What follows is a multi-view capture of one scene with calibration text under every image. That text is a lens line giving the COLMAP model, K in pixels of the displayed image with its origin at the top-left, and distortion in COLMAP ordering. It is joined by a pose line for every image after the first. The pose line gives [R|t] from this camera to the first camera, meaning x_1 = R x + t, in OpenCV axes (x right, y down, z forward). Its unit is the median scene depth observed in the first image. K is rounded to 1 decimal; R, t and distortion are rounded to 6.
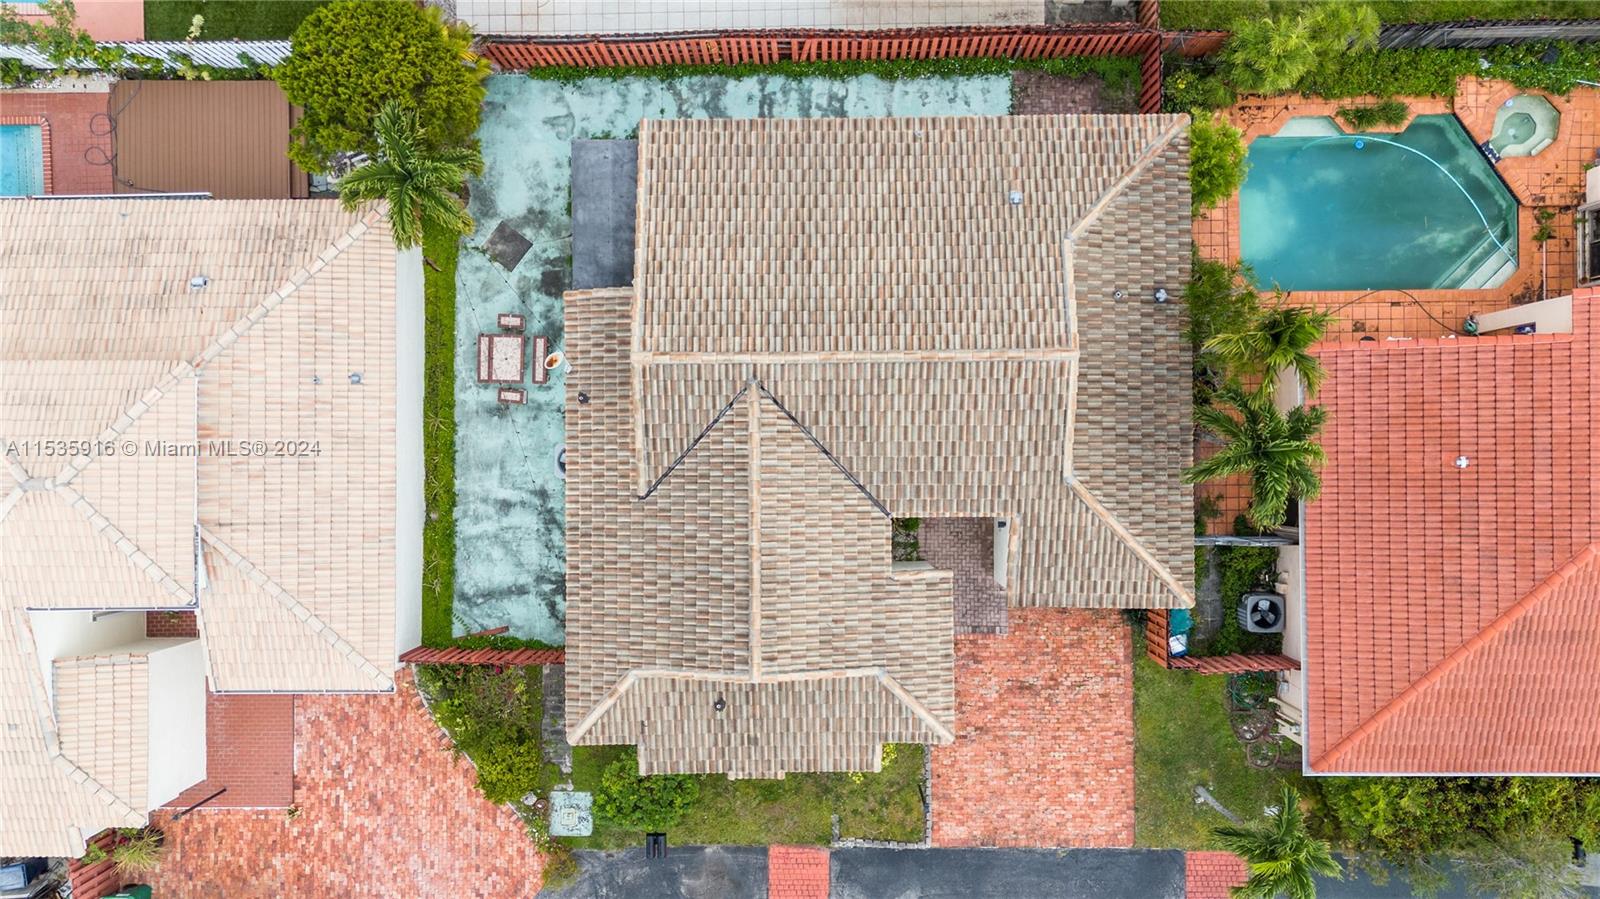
lens RADIAL K [[1176.6, 0, 805.3], [0, 1176.6, 447.2], [0, 0, 1]] dist [0.058772, -0.044816]
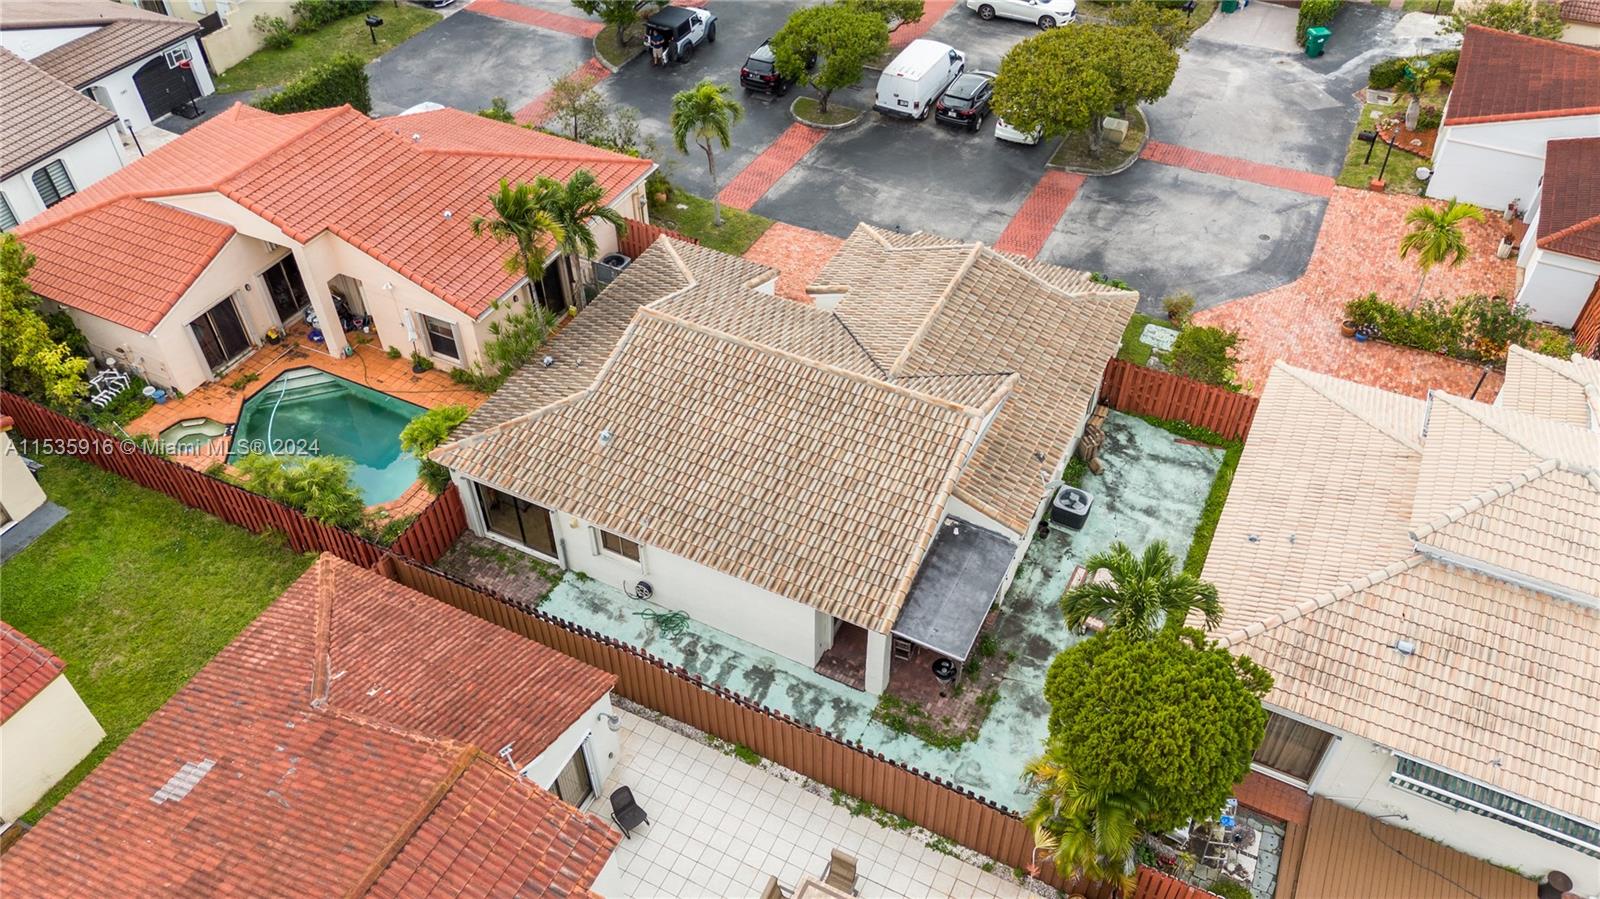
lens RADIAL K [[1176.6, 0, 805.3], [0, 1176.6, 447.2], [0, 0, 1]] dist [0.058772, -0.044816]
pose [[-0.893633, -0.290031, 0.342493, -0.326089], [0.448395, -0.609305, 0.653979, -0.751609], [0.019009, 0.737990, 0.674544, 0.235335]]
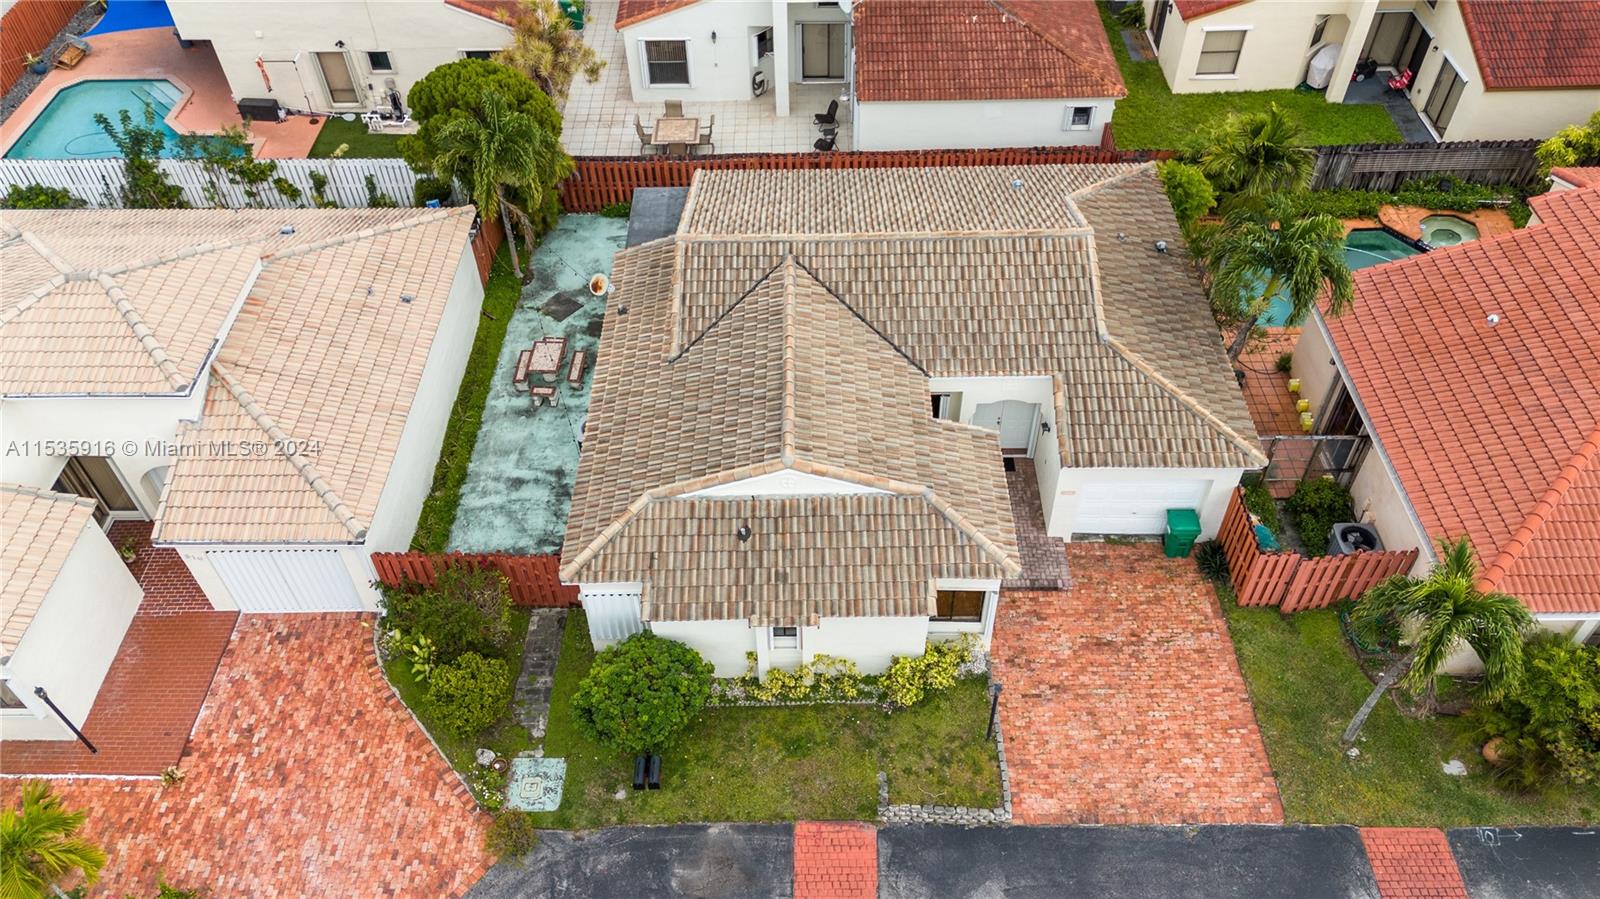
lens RADIAL K [[1176.6, 0, 805.3], [0, 1176.6, 447.2], [0, 0, 1]] dist [0.058772, -0.044816]
pose [[0.999990, 0.004436, 0.000477, -0.025372], [-0.002890, 0.725528, -0.688186, 0.678597], [-0.003398, 0.688178, 0.725534, 0.298545]]
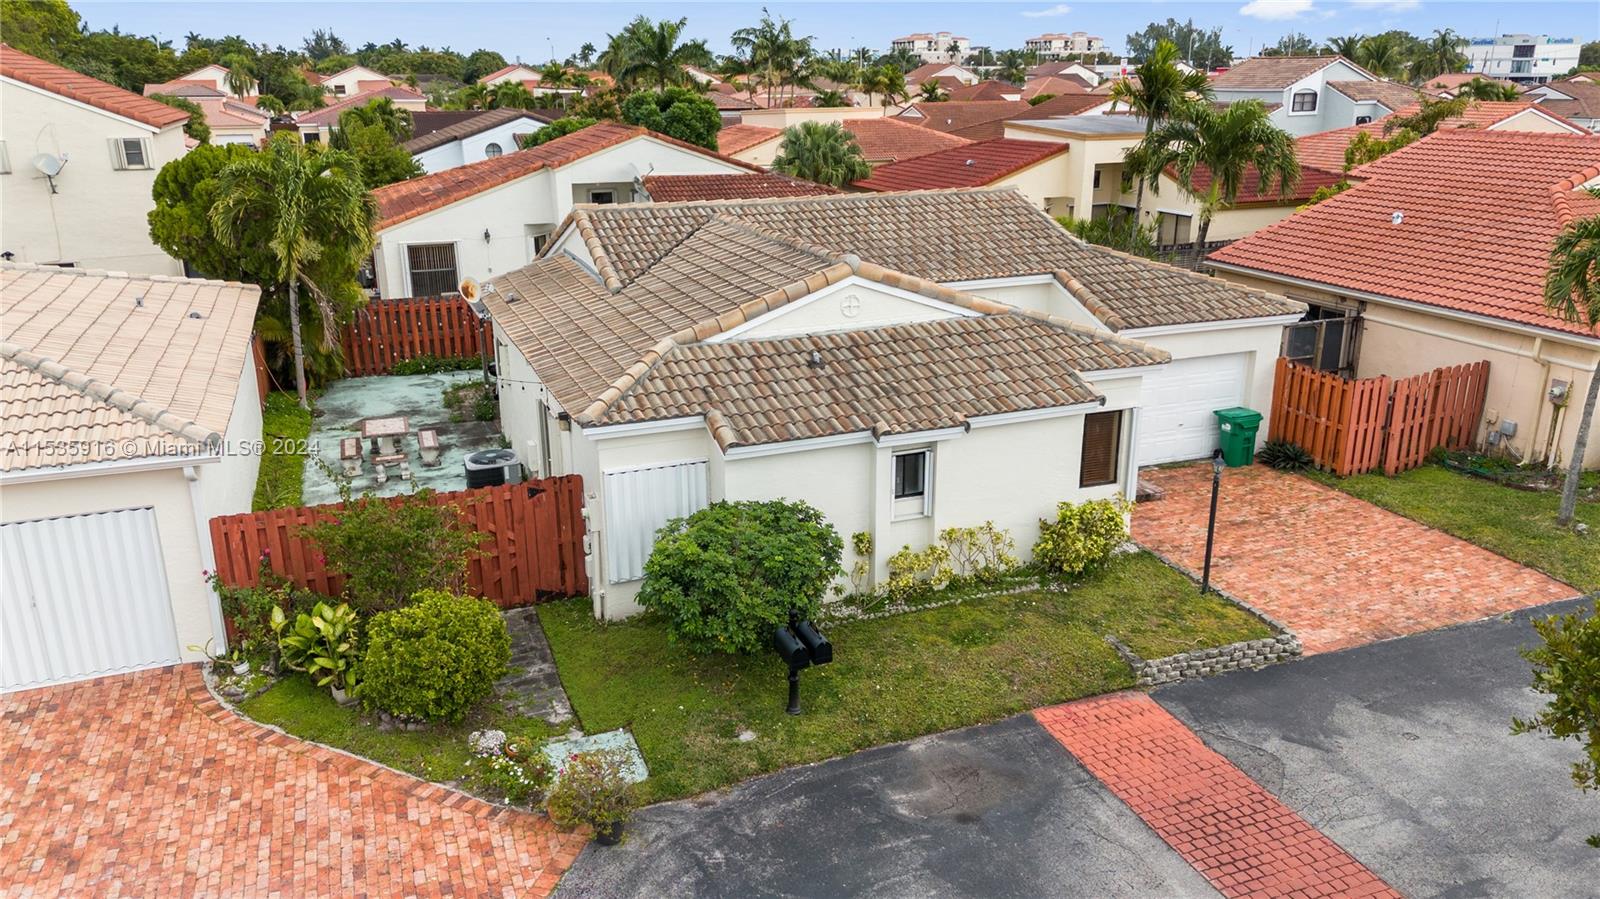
lens RADIAL K [[1176.6, 0, 805.3], [0, 1176.6, 447.2], [0, 0, 1]] dist [0.058772, -0.044816]
pose [[0.931001, -0.099741, 0.351125, -0.265026], [0.364797, 0.287599, -0.885556, 0.686374], [-0.012657, 0.952543, 0.304141, 0.762607]]
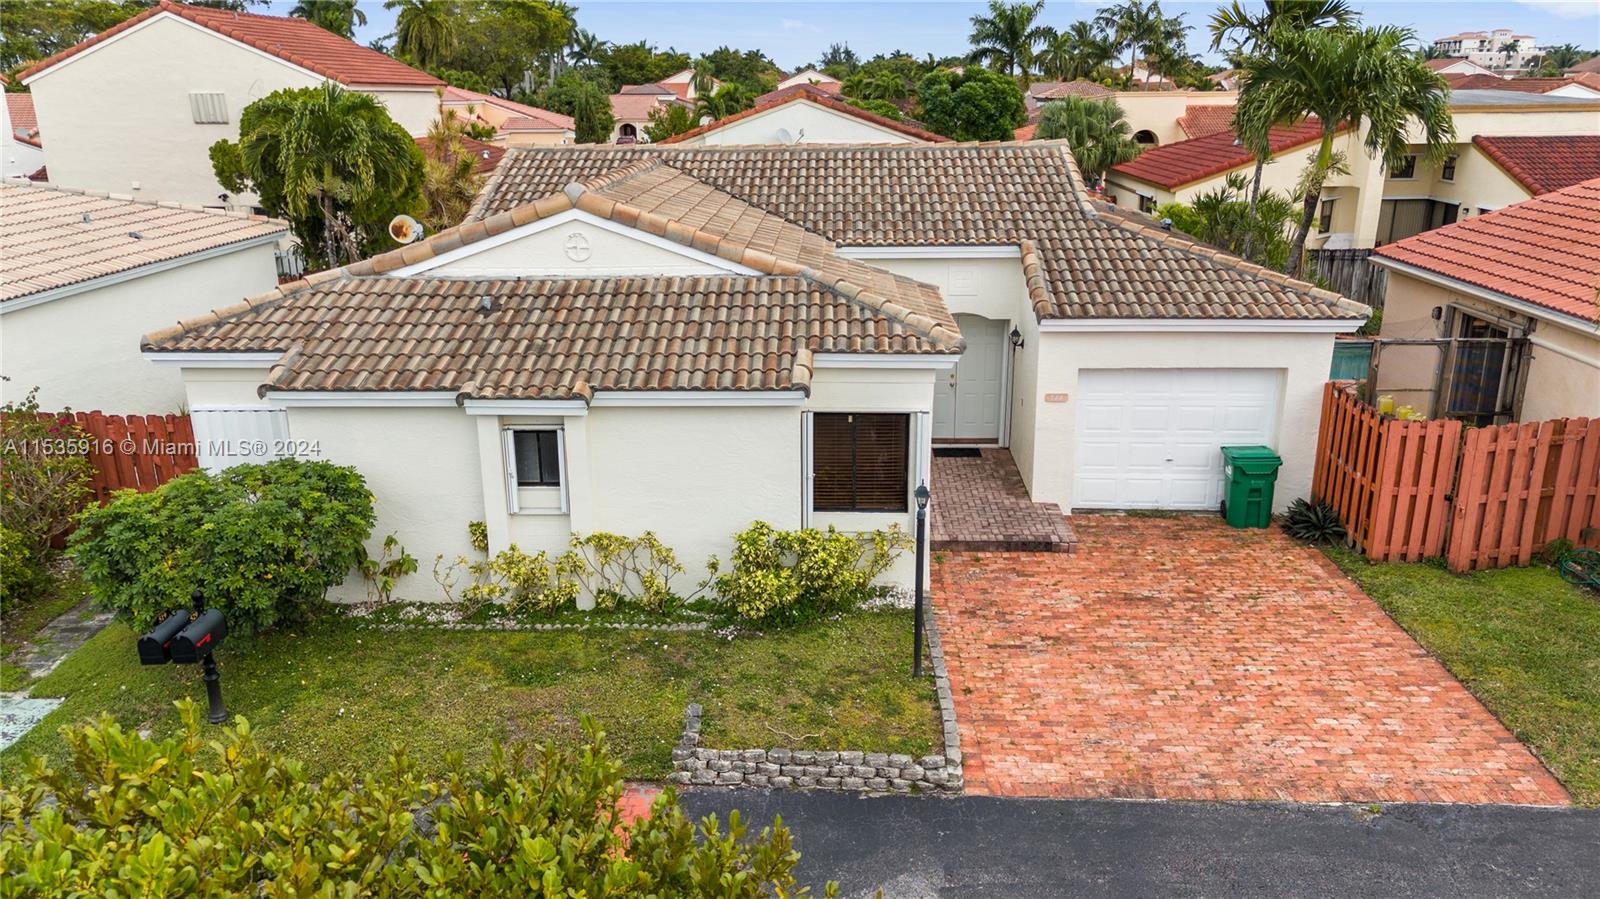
lens RADIAL K [[1176.6, 0, 805.3], [0, 1176.6, 447.2], [0, 0, 1]] dist [0.058772, -0.044816]
pose [[0.999411, 0.019711, -0.028092, 0.068221], [-0.032715, 0.300065, -0.953358, 0.631972], [-0.010362, 0.953715, 0.300533, 0.805317]]
